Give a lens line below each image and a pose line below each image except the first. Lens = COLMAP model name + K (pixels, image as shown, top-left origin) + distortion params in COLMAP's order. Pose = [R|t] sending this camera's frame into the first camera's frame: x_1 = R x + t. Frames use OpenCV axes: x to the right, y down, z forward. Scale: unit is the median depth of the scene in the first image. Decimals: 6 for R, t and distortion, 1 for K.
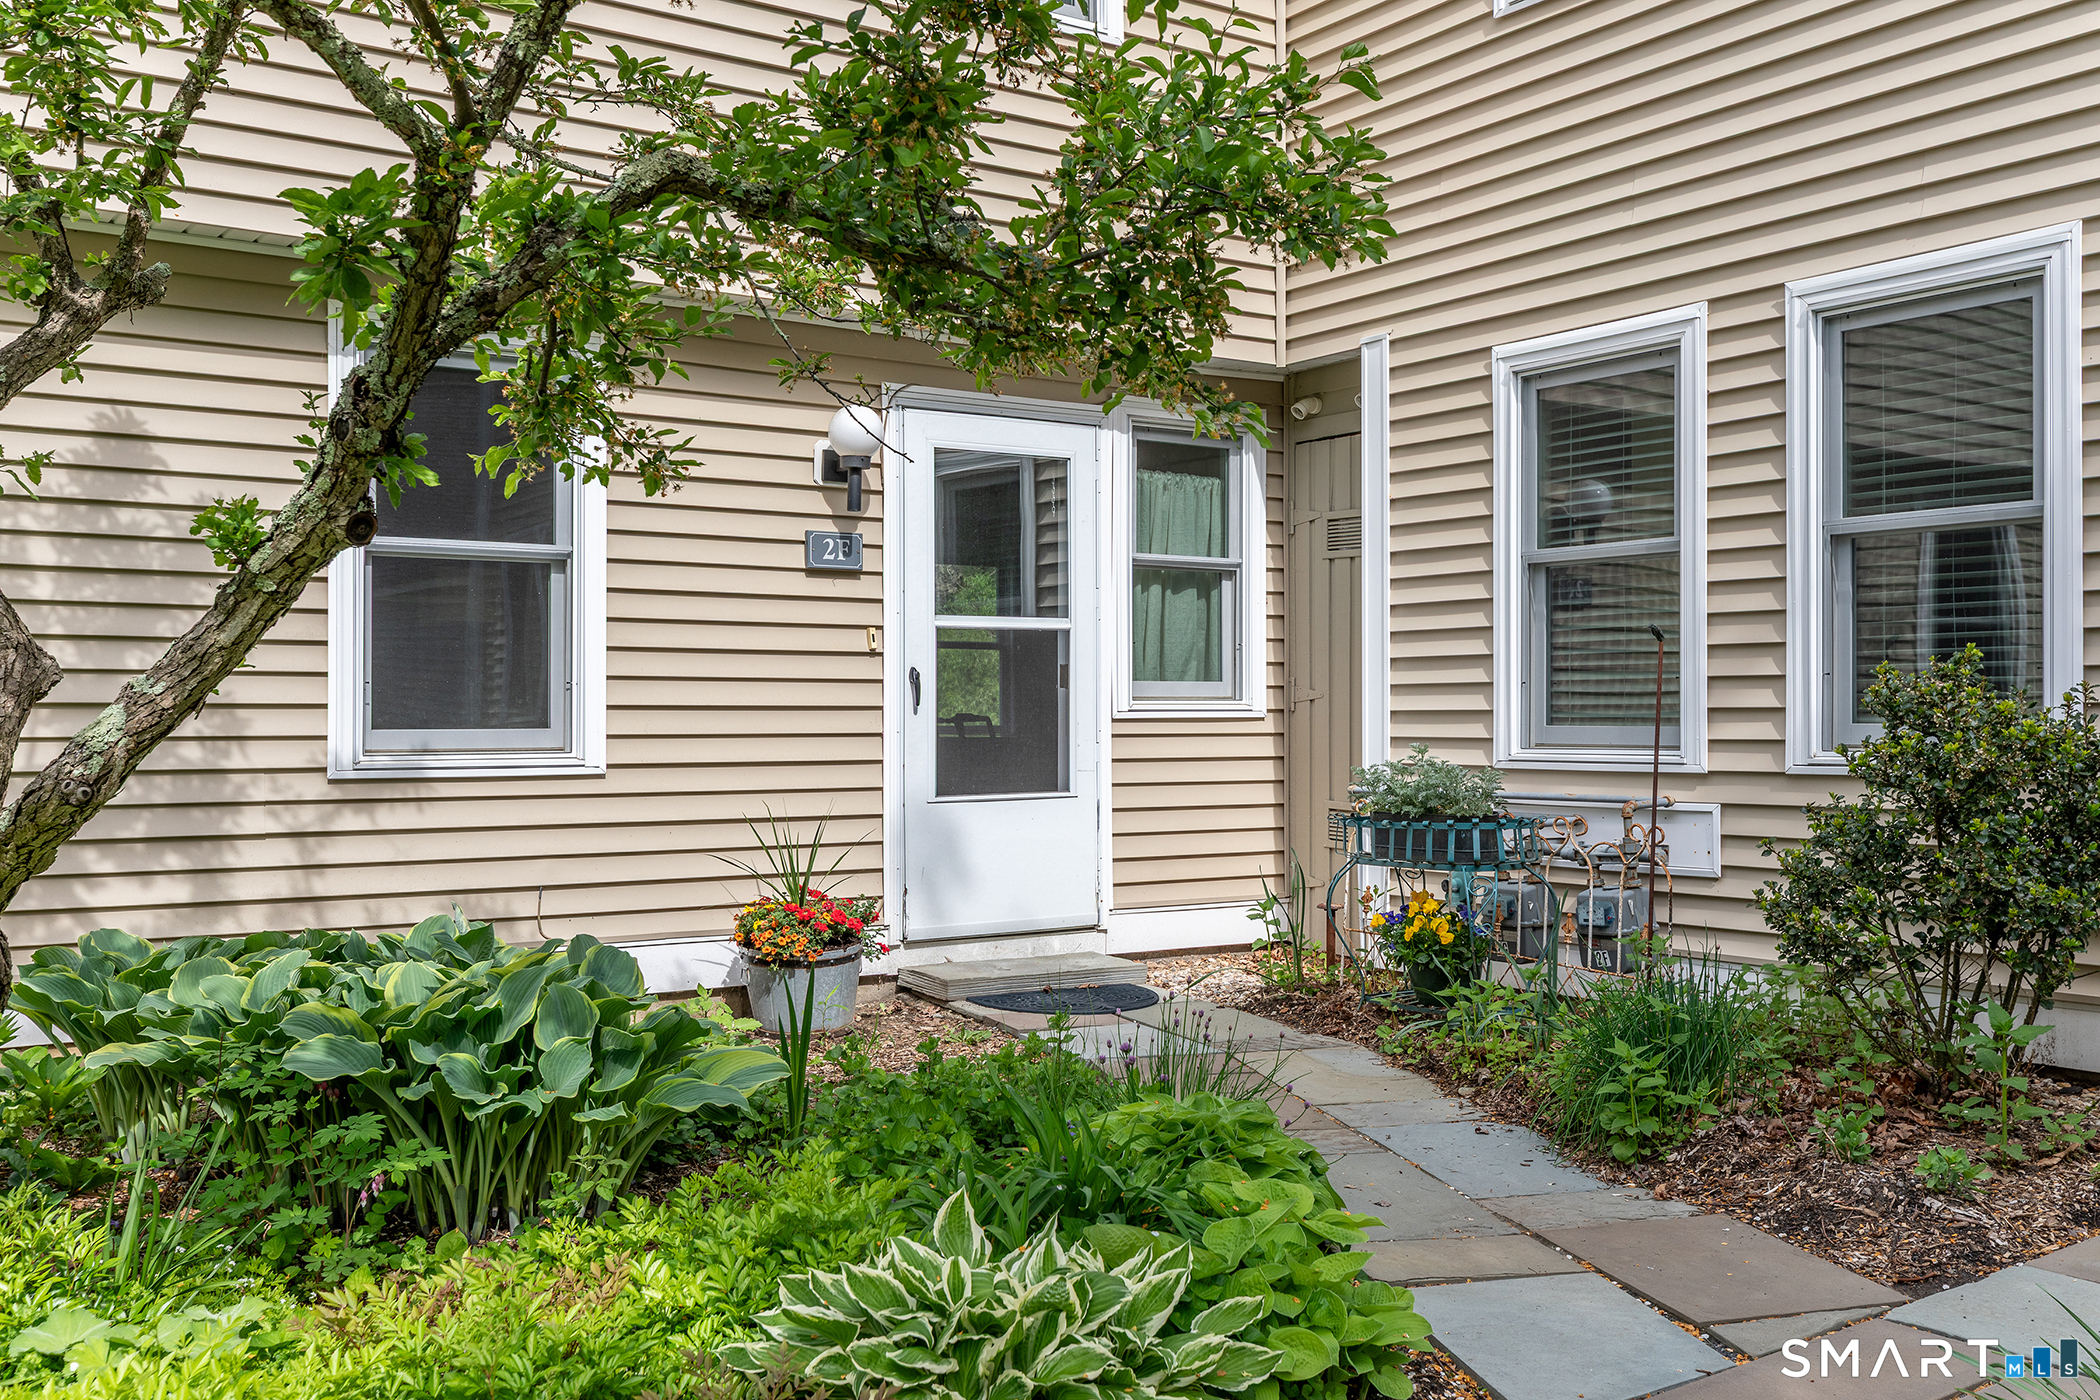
lens RADIAL K [[1968.4, 0, 1048.9], [0, 1968.4, 708.1], [0, 0, 1]] dist [-0.000761, 0.000000]
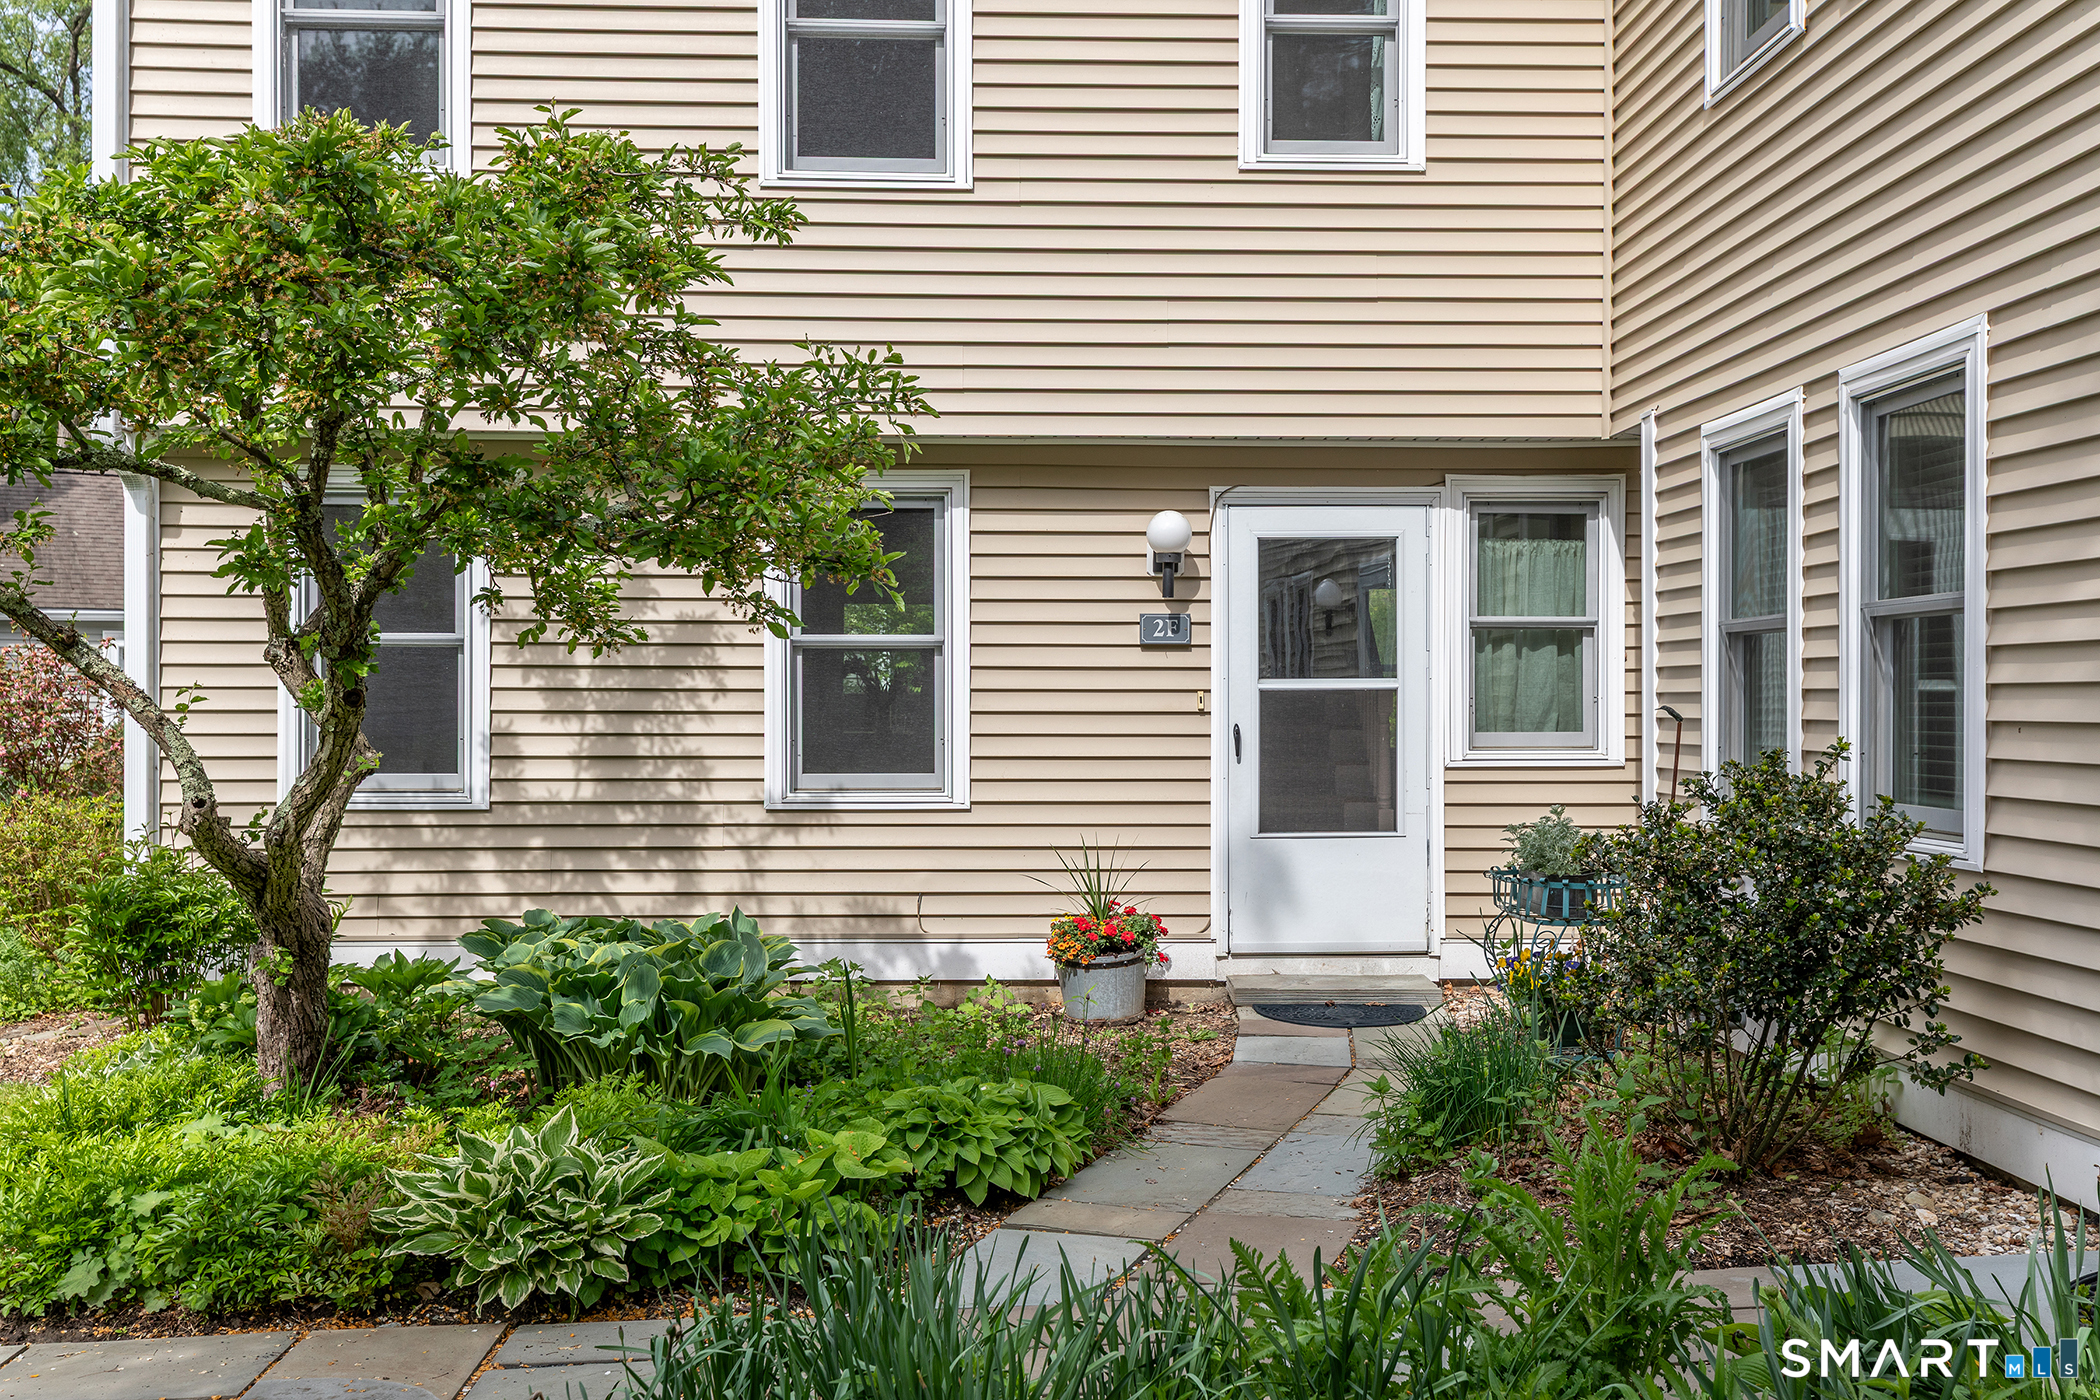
lens RADIAL K [[1968.4, 0, 993.1], [0, 1968.4, 690.5], [0, 0, 1]] dist [-0.000761, 0.000000]
pose [[0.837722, -0.001789, -0.546094, 0.498305], [0.001724, 0.999998, -0.000632, -0.043997], [0.546095, -0.000412, 0.837723, -0.084748]]
